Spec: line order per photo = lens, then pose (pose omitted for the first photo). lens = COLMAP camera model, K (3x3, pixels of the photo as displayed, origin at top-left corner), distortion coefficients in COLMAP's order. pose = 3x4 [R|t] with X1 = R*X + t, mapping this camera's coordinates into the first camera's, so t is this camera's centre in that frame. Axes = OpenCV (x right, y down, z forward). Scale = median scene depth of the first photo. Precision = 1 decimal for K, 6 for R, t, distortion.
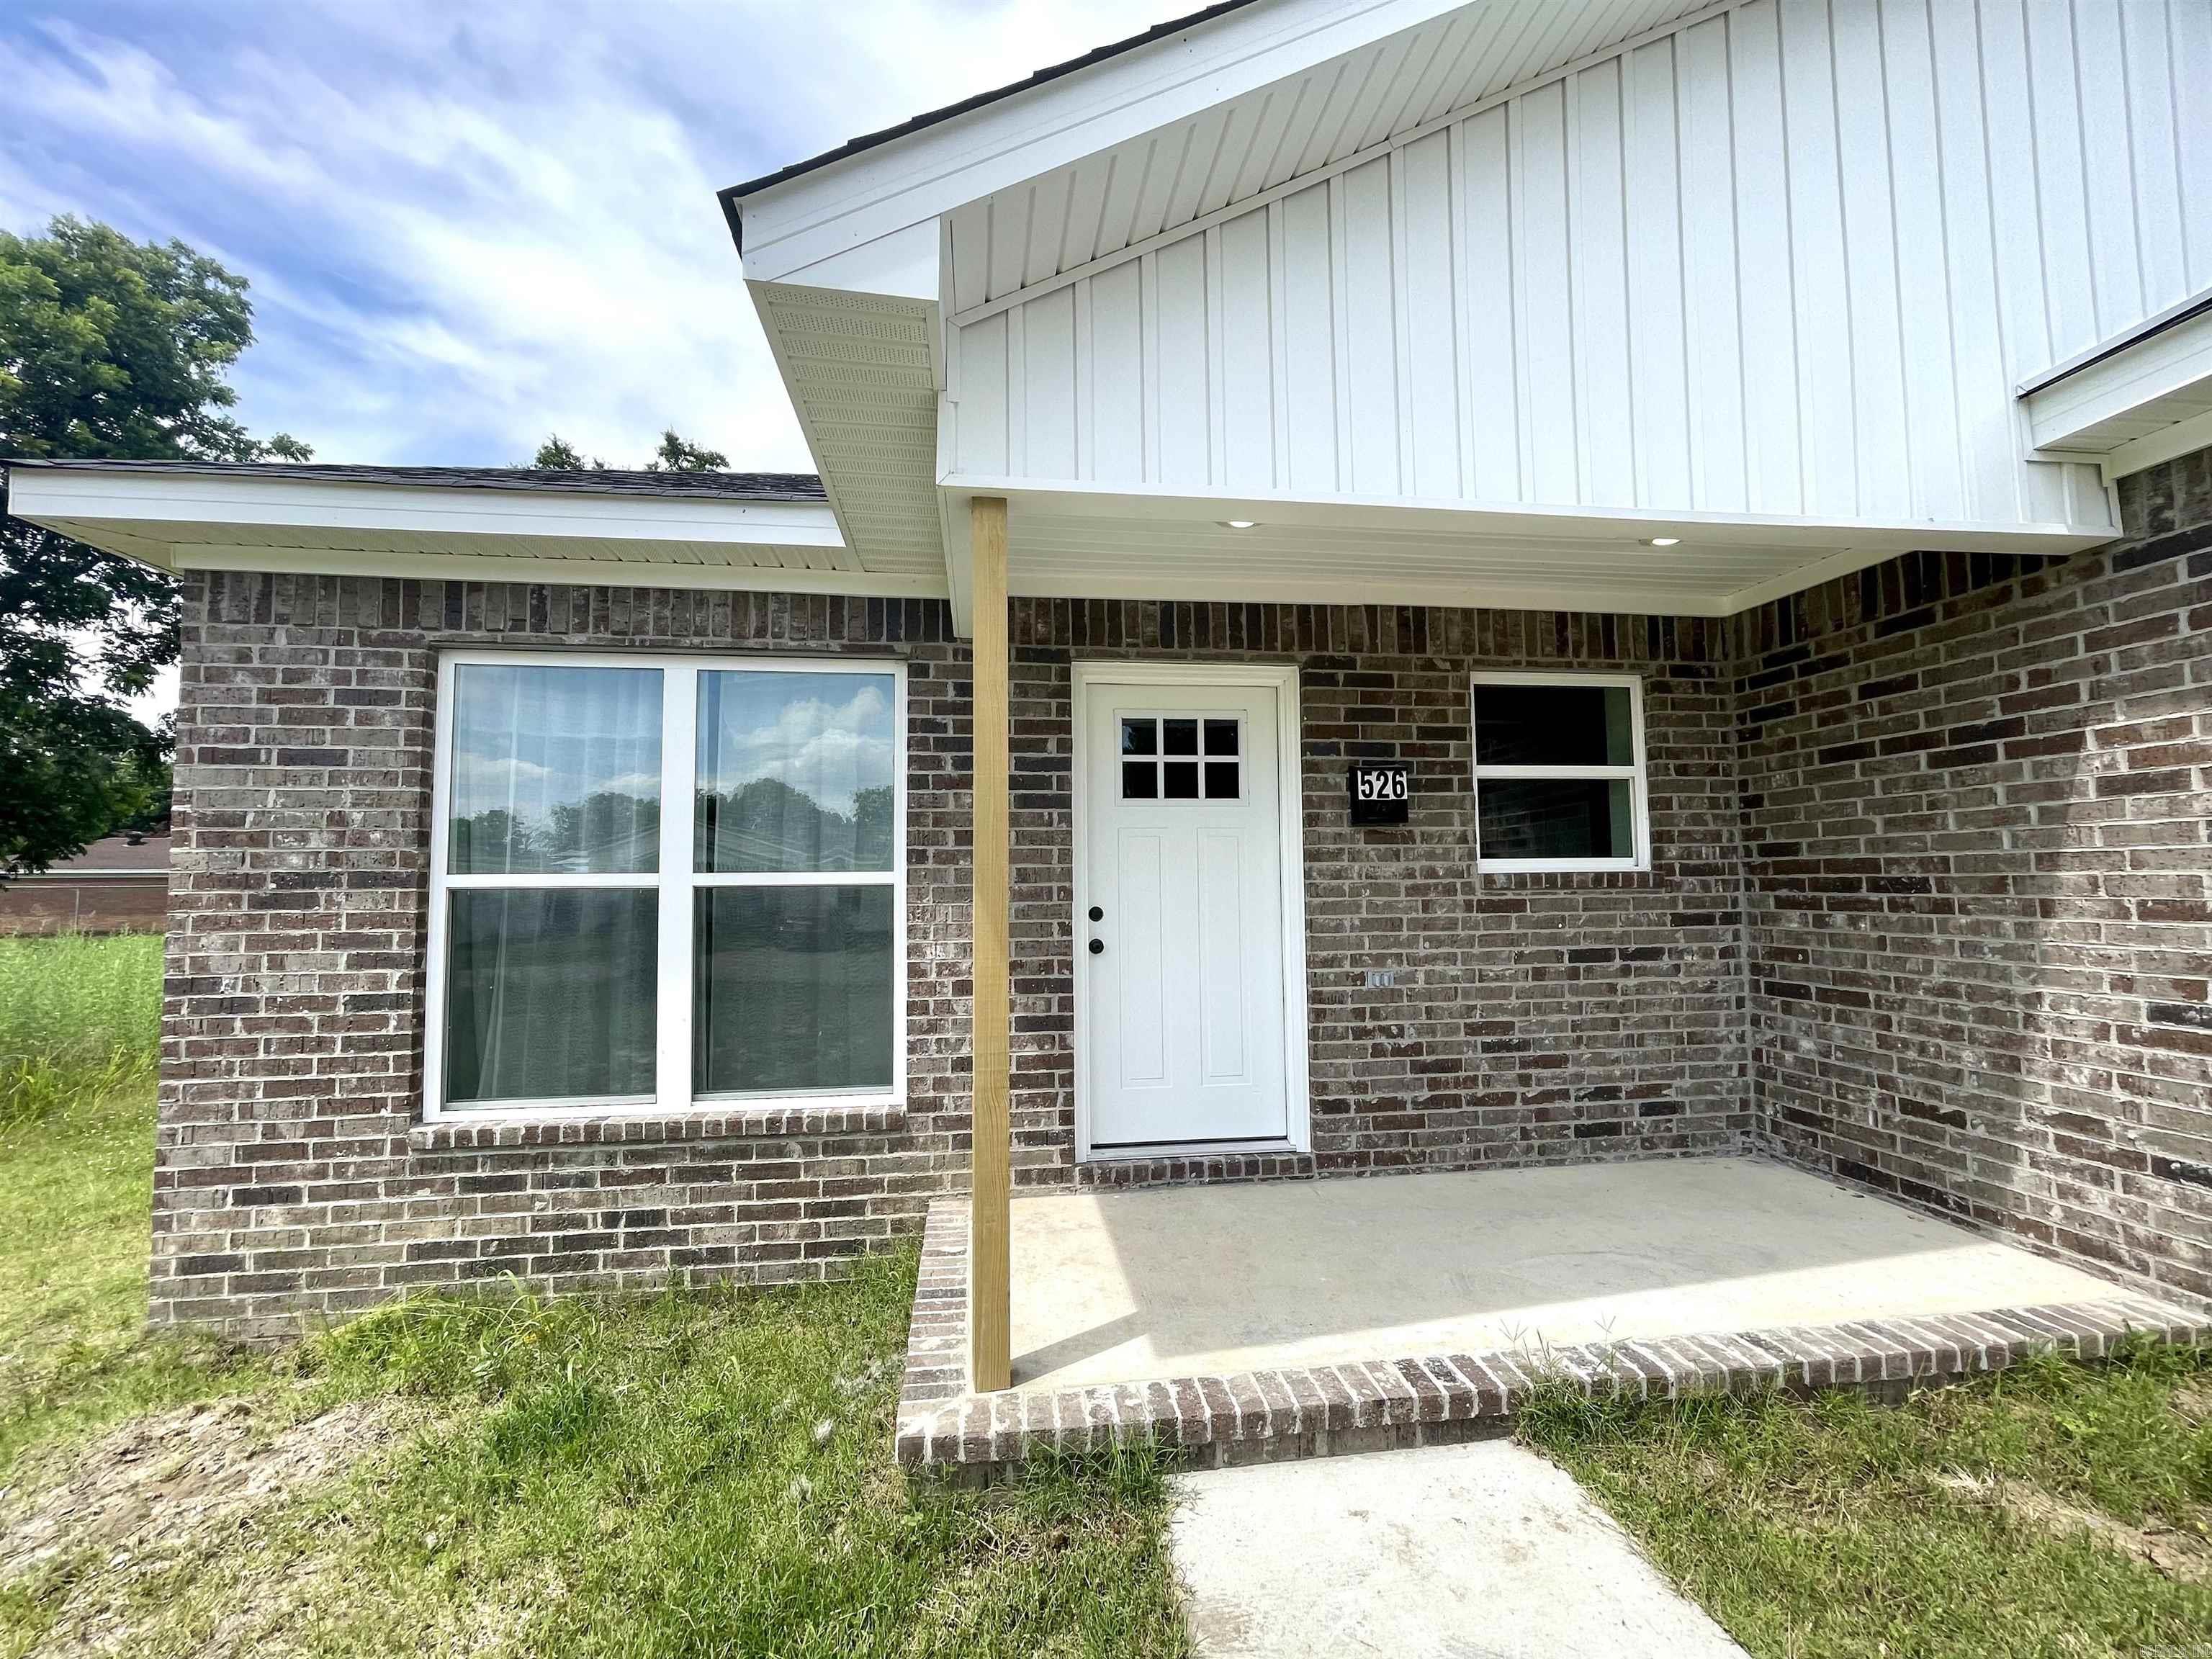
lens RADIAL K [[895.8, 0, 1097.9], [0, 895.8, 835.0], [0, 0, 1]] dist [-0.009938, 0.007689]
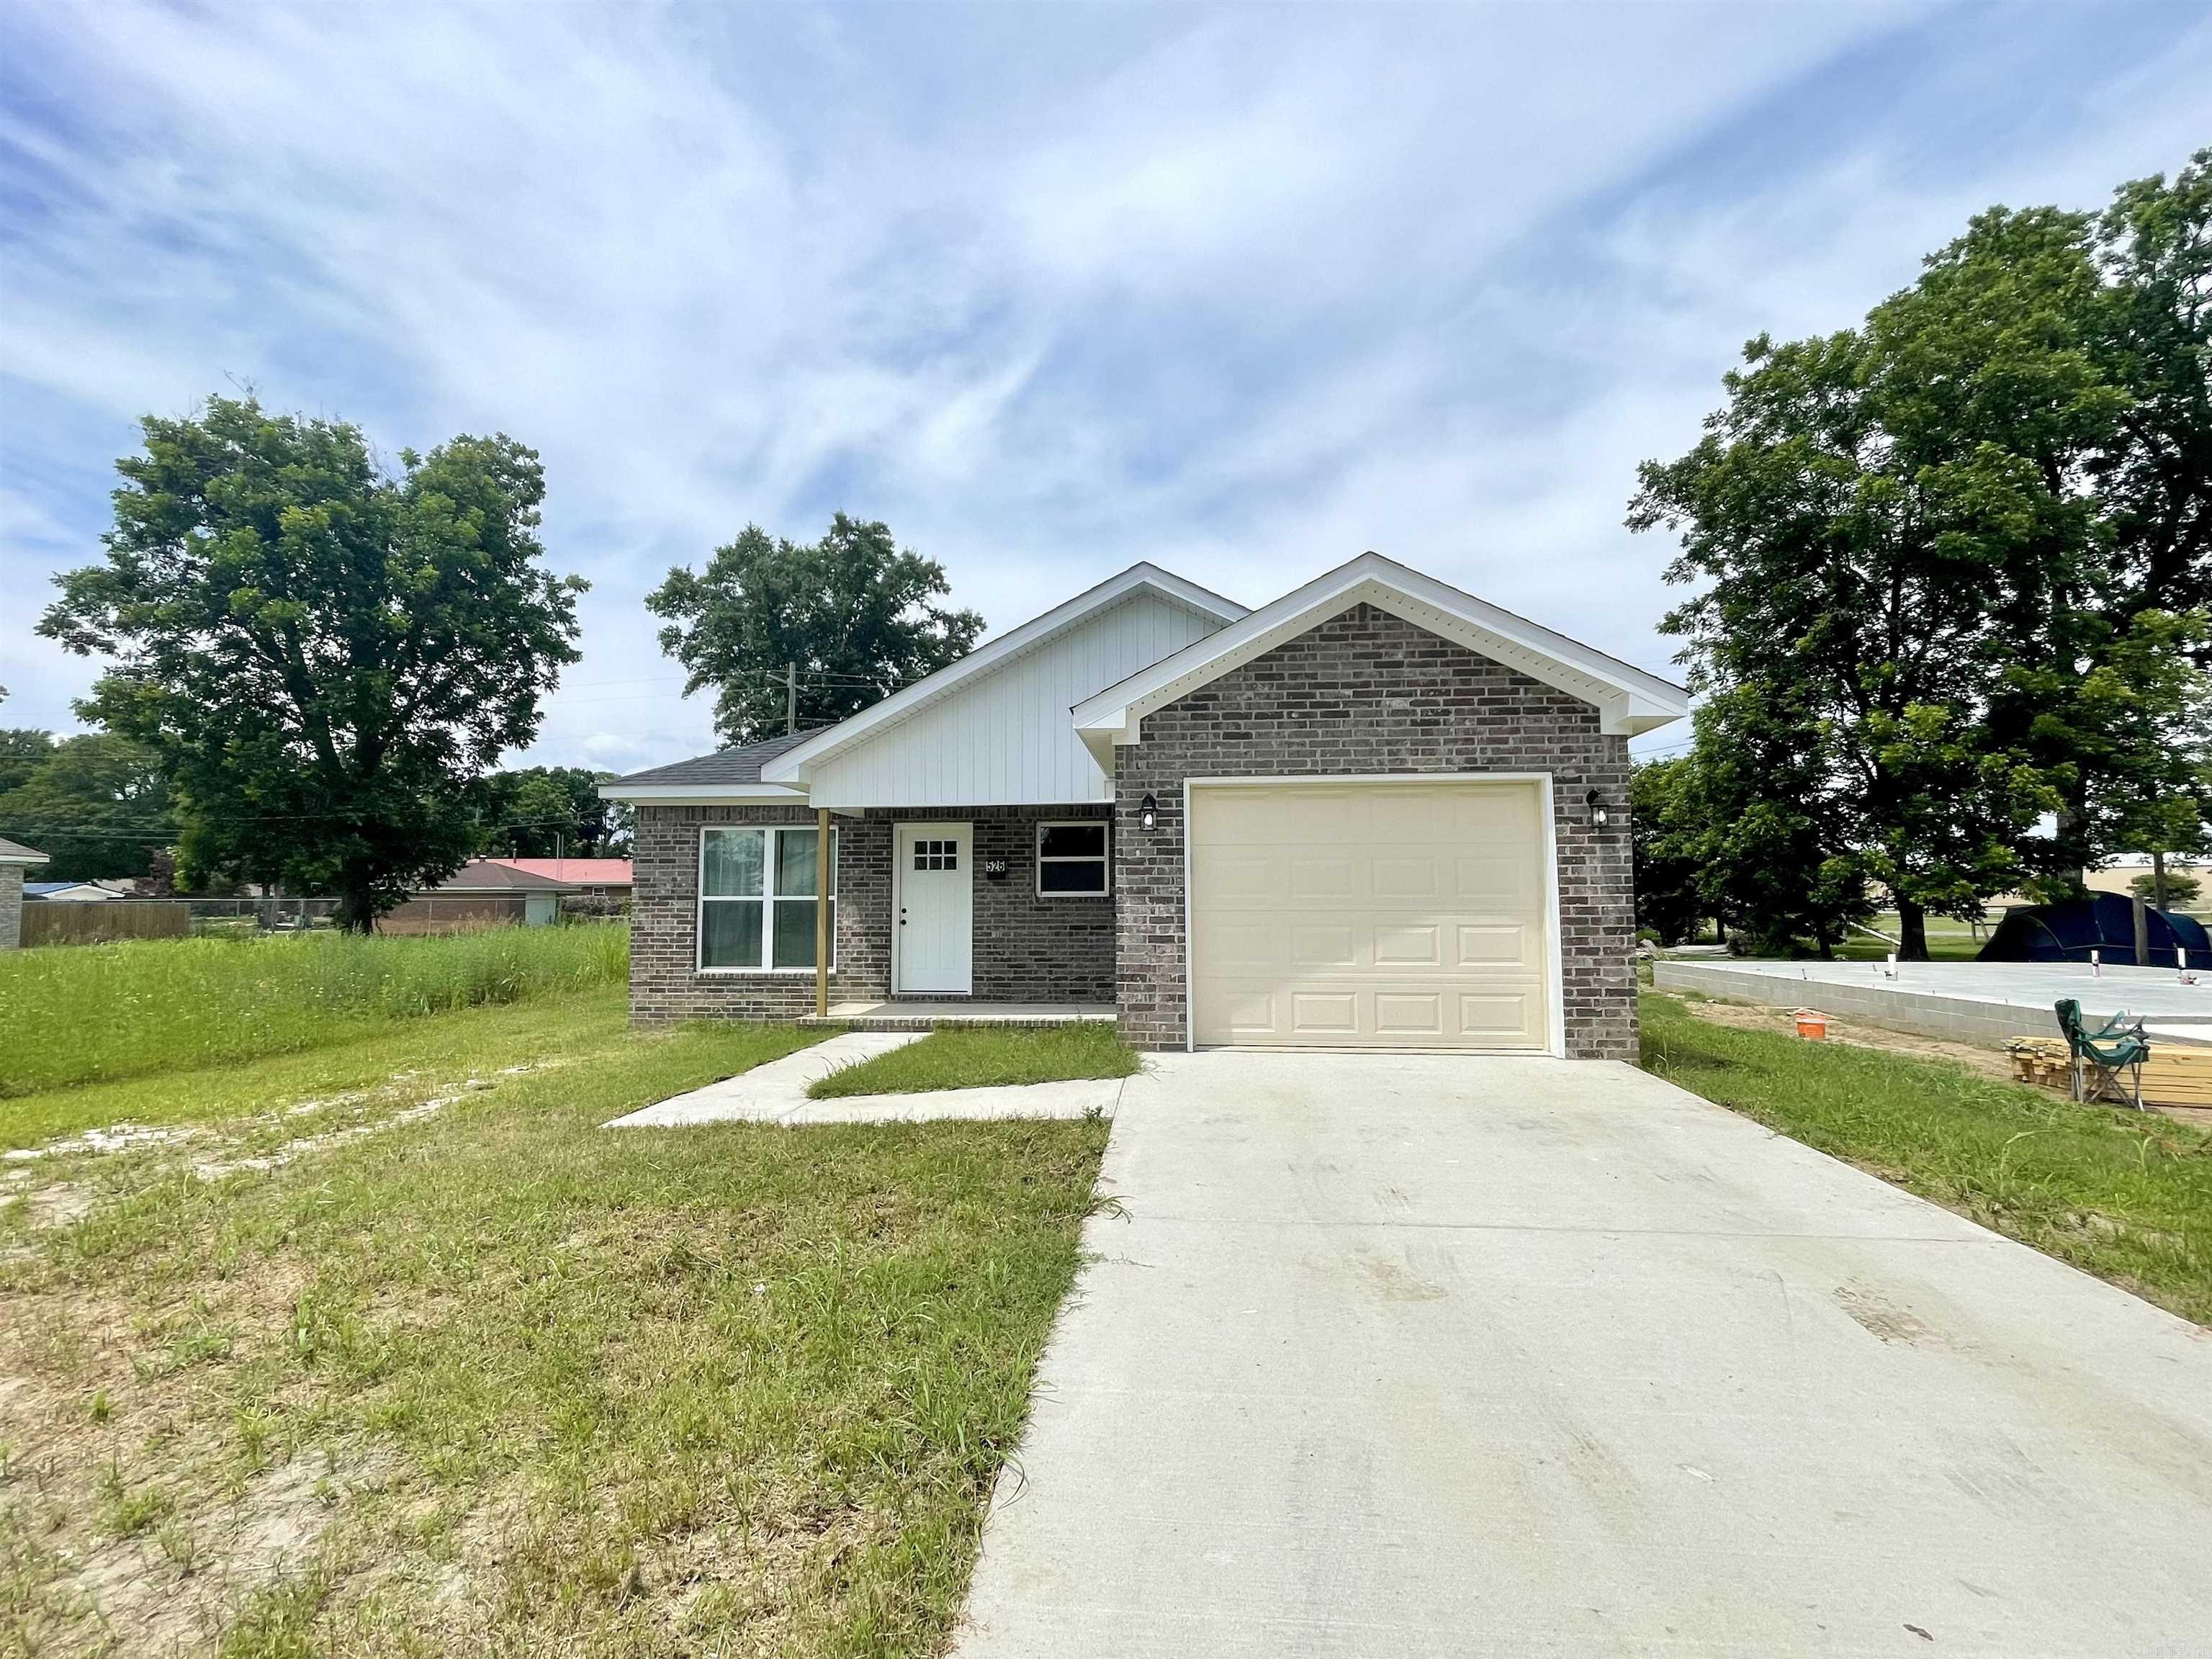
lens RADIAL K [[1022.7, 0, 1106.0], [0, 1022.7, 829.5], [0, 0, 1]] dist [-0.010099, 0.000590]
pose [[0.976454, -0.010920, -0.215448, 1.366914], [0.007287, 0.999818, -0.017651, -0.111260], [0.215601, 0.015665, 0.976356, -2.100219]]
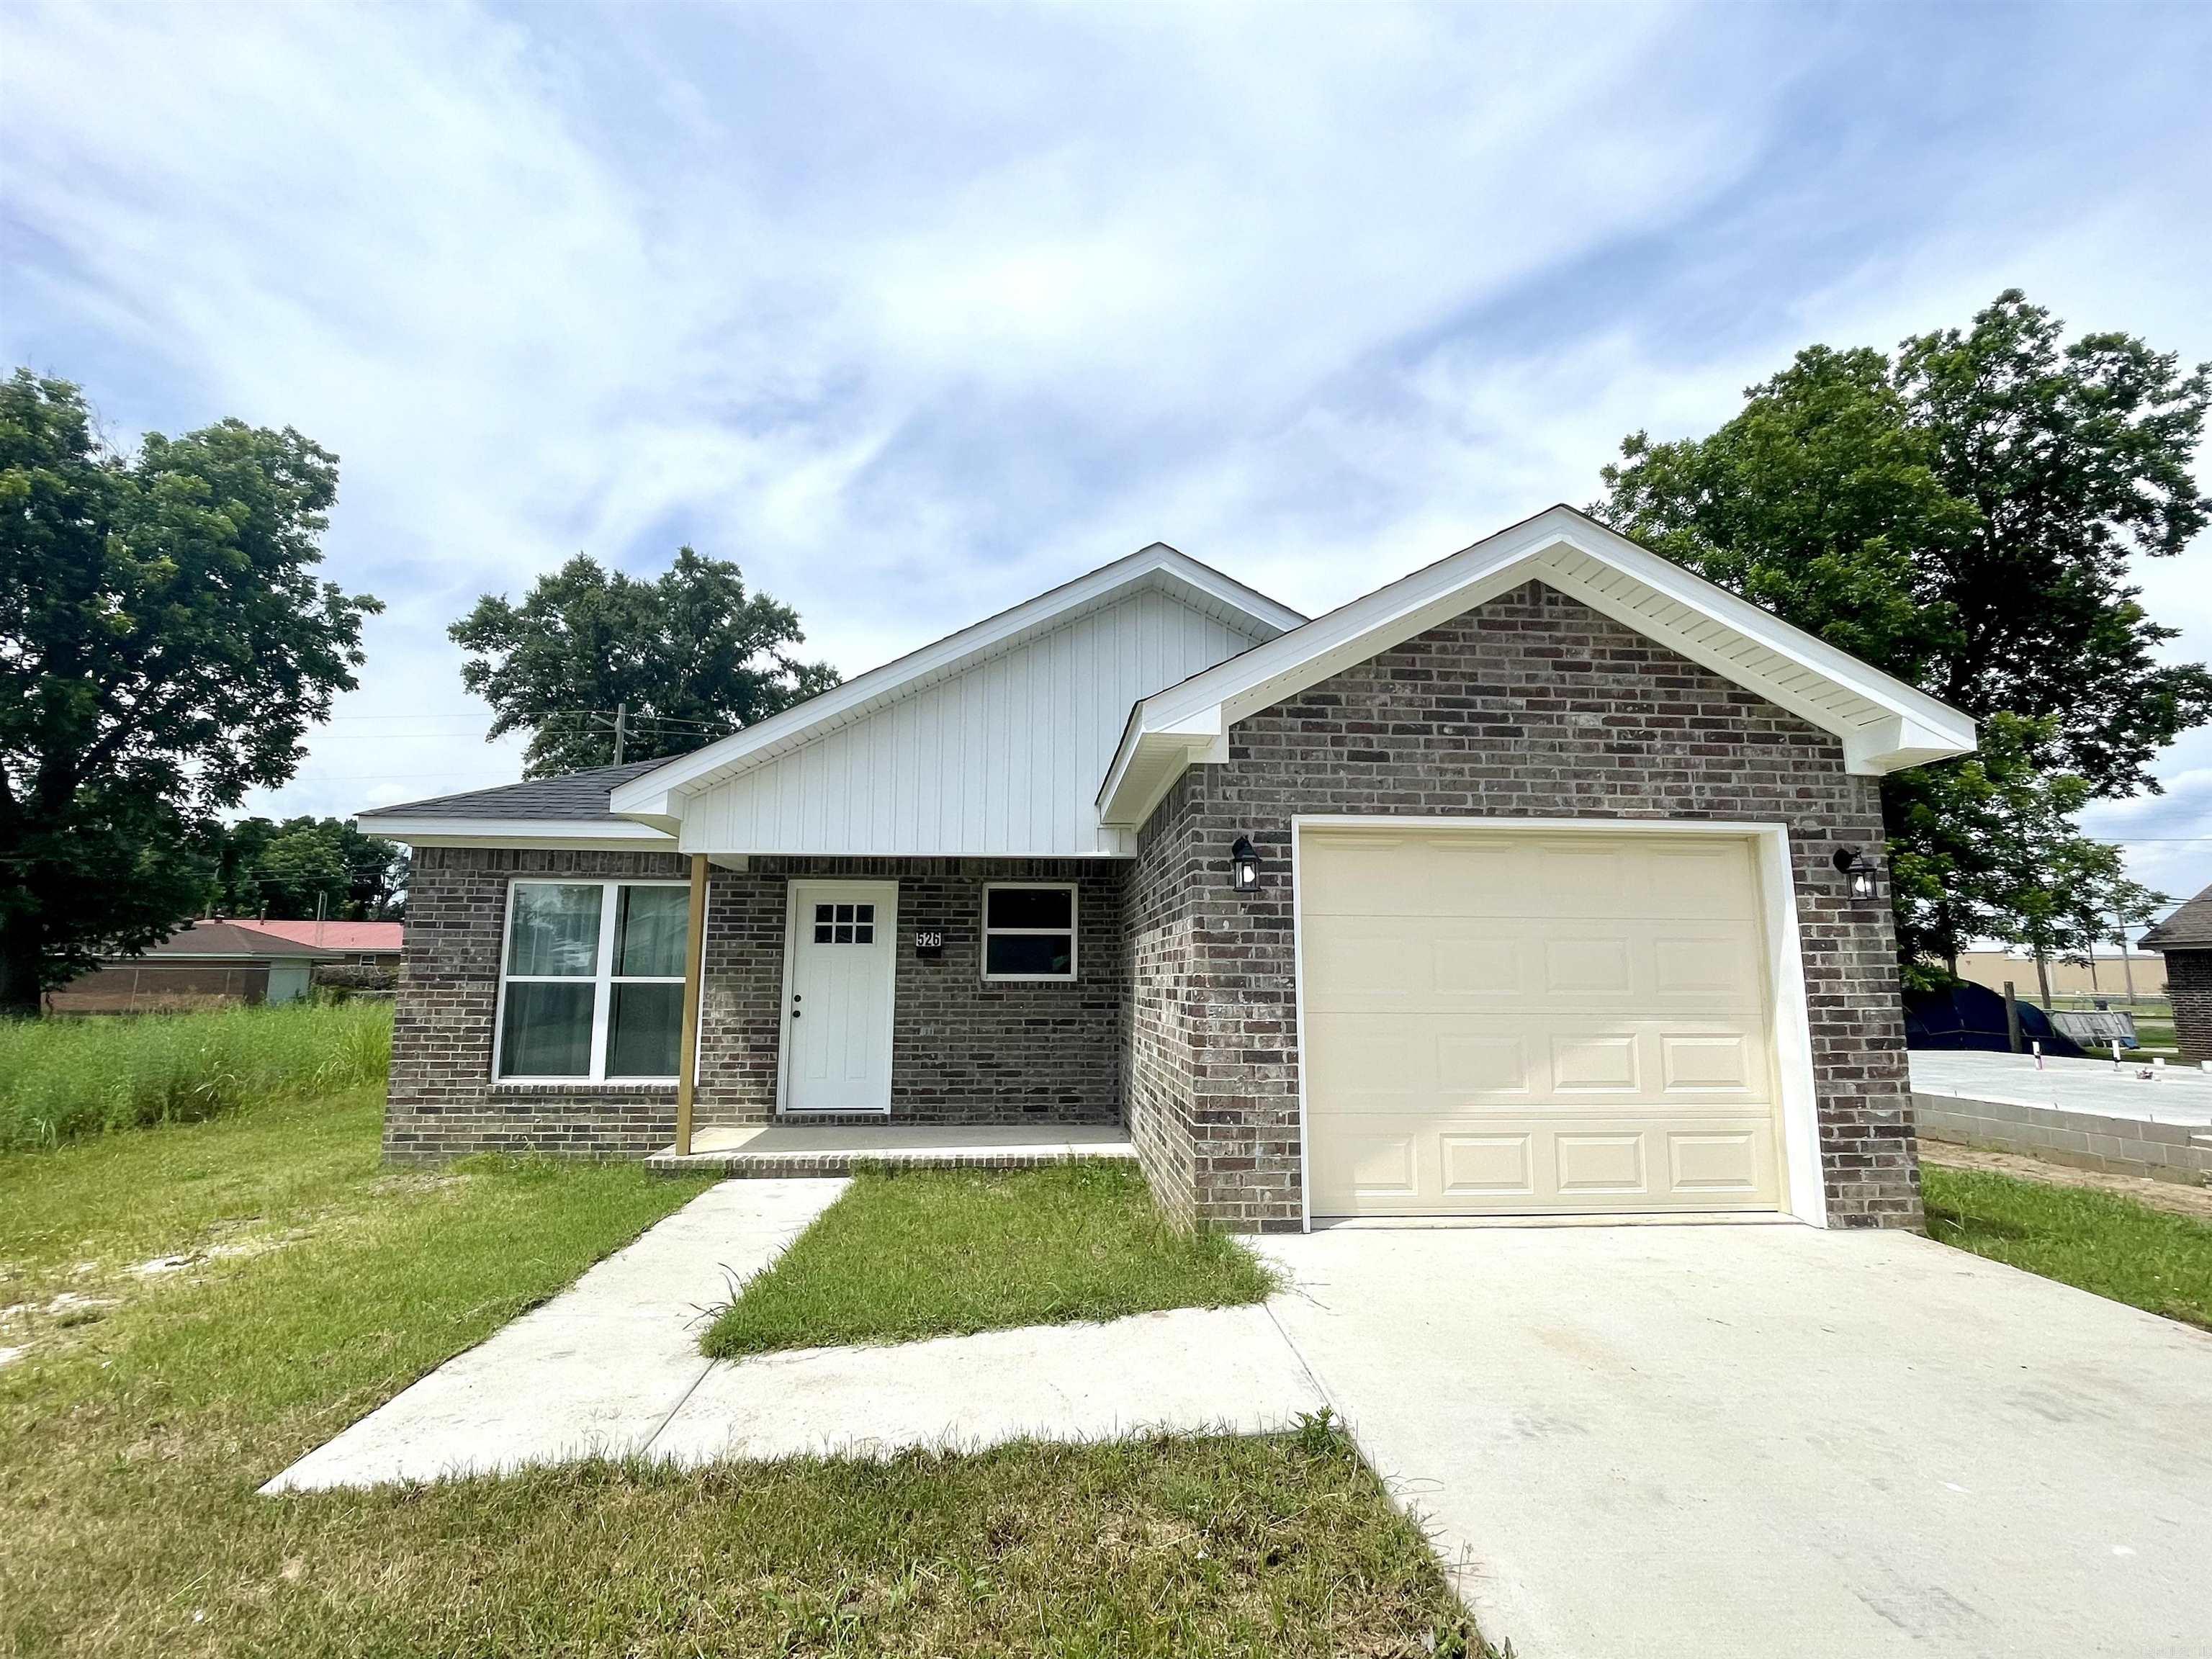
lens RADIAL K [[1022.7, 0, 1106.0], [0, 1022.7, 829.5], [0, 0, 1]] dist [-0.010099, 0.000590]
pose [[0.998320, 0.005302, -0.057692, 0.885704], [-0.010487, 0.995891, -0.089950, -0.101977], [0.056978, 0.090404, 0.994274, -1.432751]]
